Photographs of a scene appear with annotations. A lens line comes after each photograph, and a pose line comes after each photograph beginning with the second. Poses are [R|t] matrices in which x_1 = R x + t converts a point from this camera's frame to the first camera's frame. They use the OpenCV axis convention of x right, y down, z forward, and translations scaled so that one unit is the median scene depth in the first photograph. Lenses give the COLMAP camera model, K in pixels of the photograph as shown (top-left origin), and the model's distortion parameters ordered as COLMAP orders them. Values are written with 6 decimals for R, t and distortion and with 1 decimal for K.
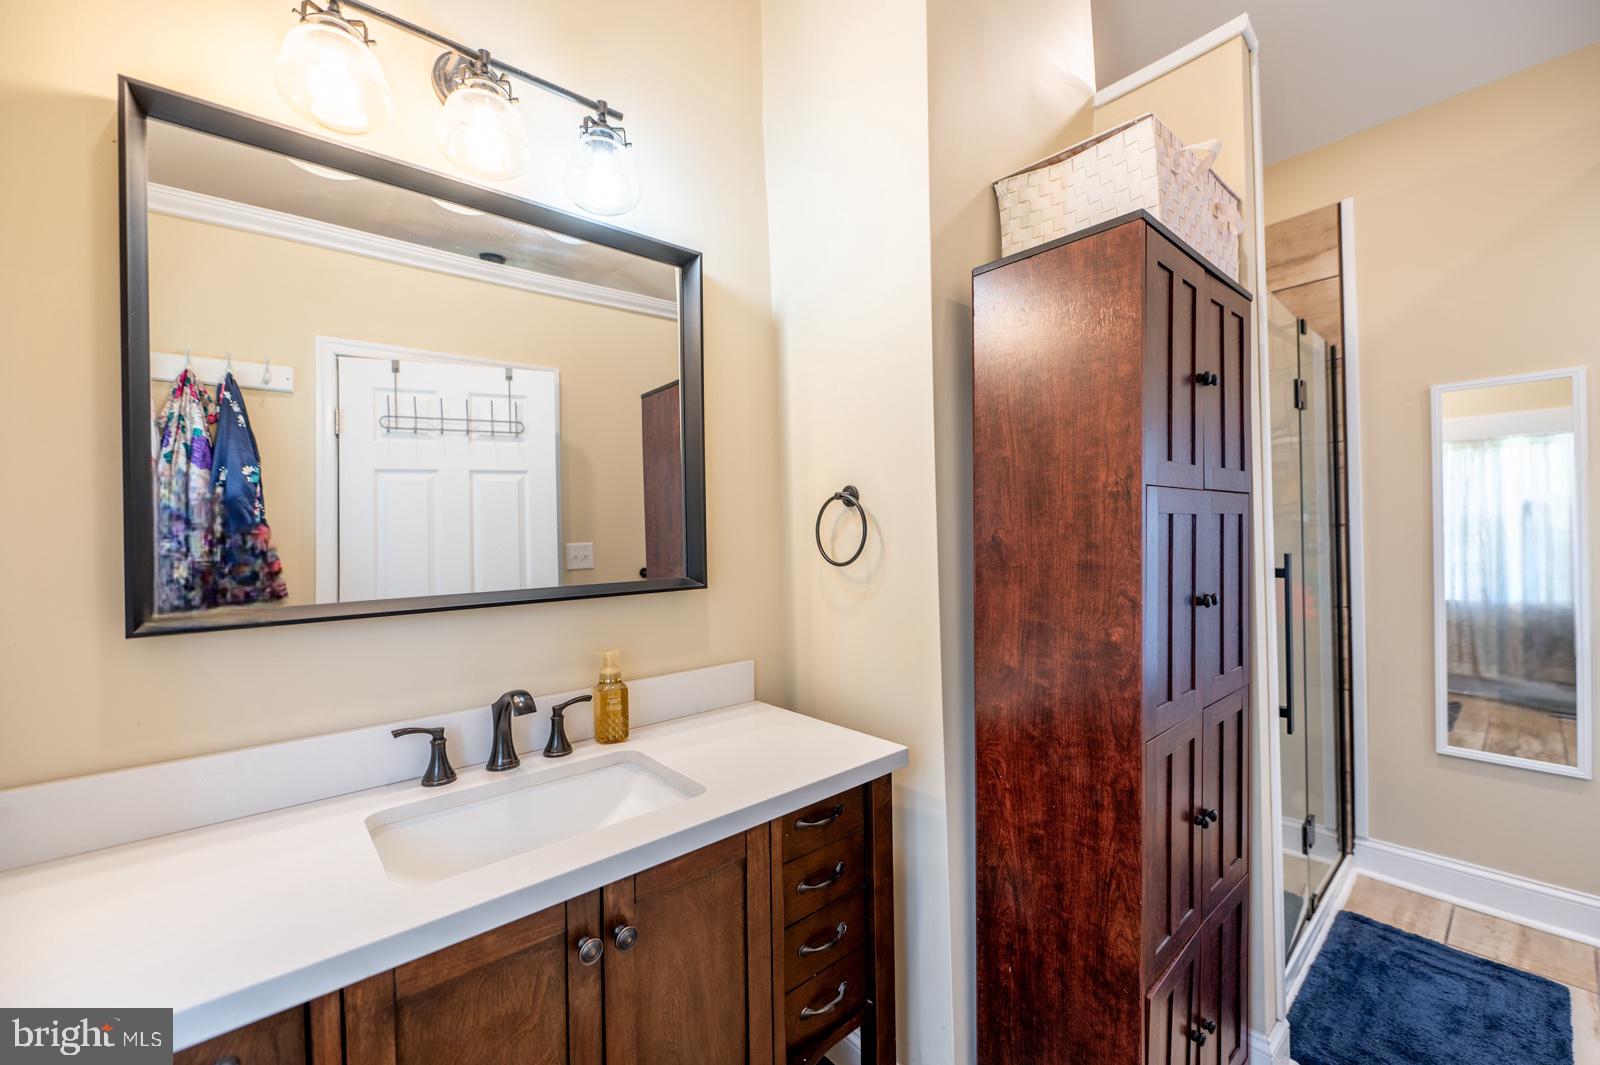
lens RADIAL K [[660.2, 0, 800.0], [0, 660.2, 532.5], [0, 0, 1]] dist [-0.030593, 0.000139]
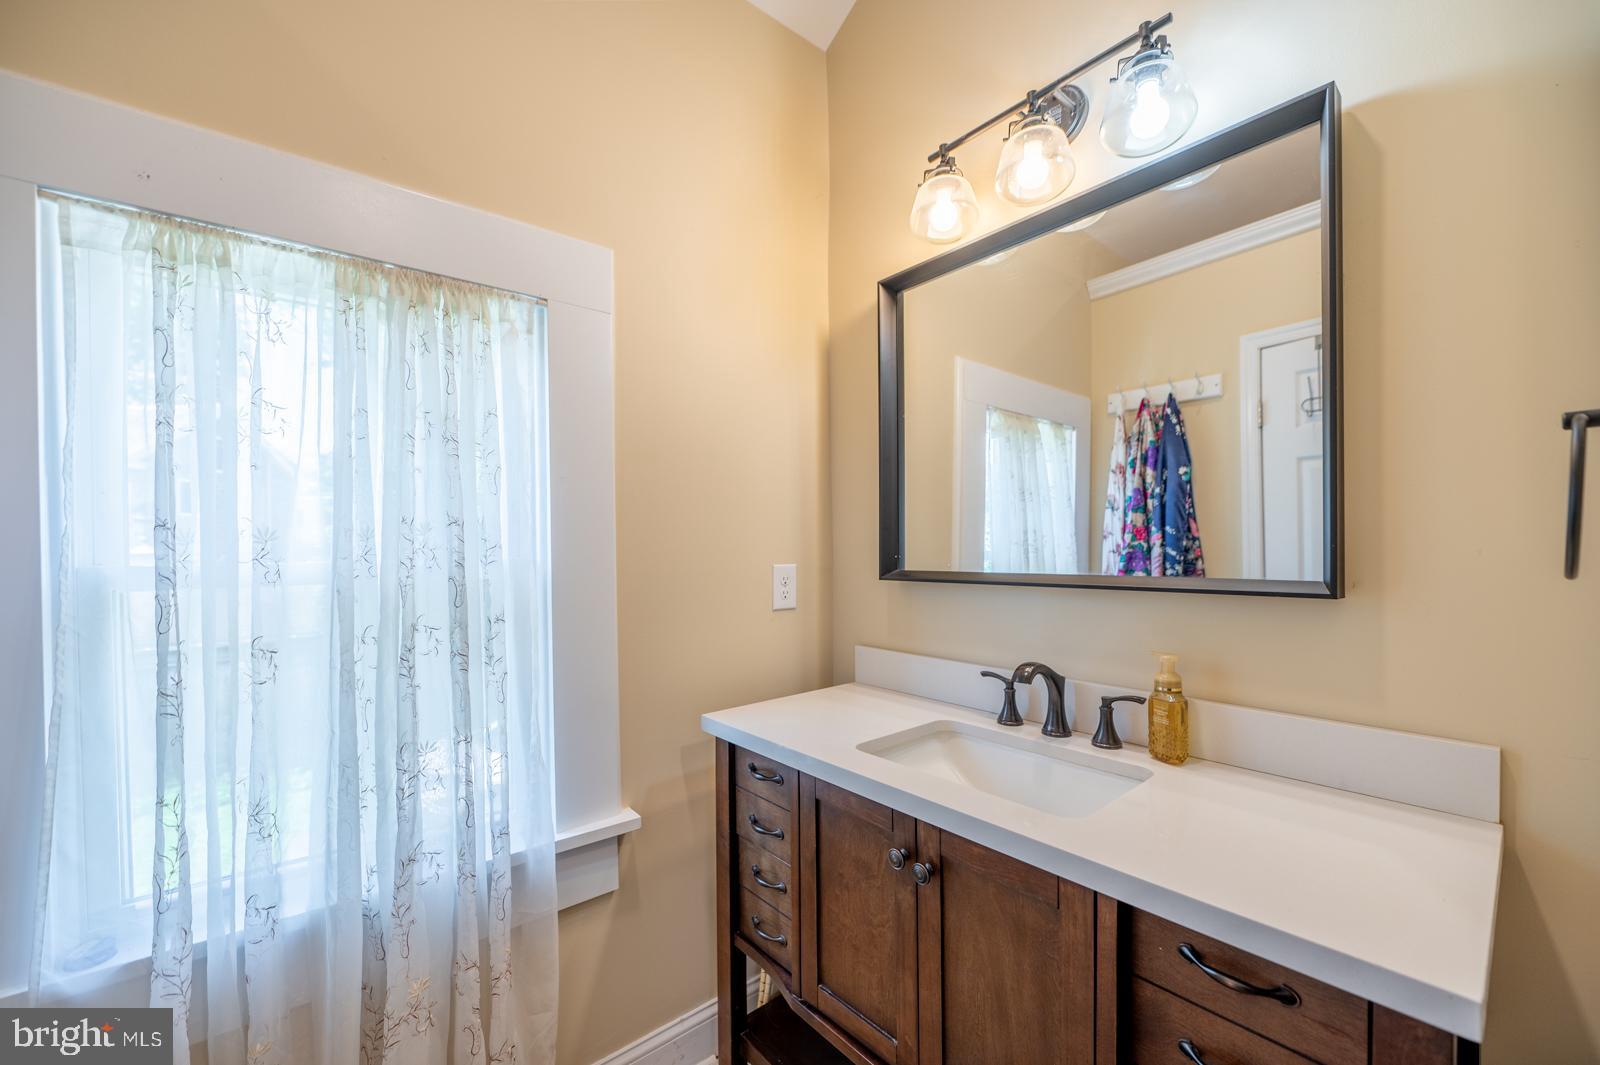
lens RADIAL K [[629.7, 0, 804.8], [0, 629.7, 547.6], [0, 0, 1]] dist [-0.001210, -0.000053]
pose [[-0.023421, 0.028960, -0.999306, 0.549849], [0.011136, 0.999526, 0.028706, 0.007434], [0.999664, -0.010456, -0.023732, 0.542290]]
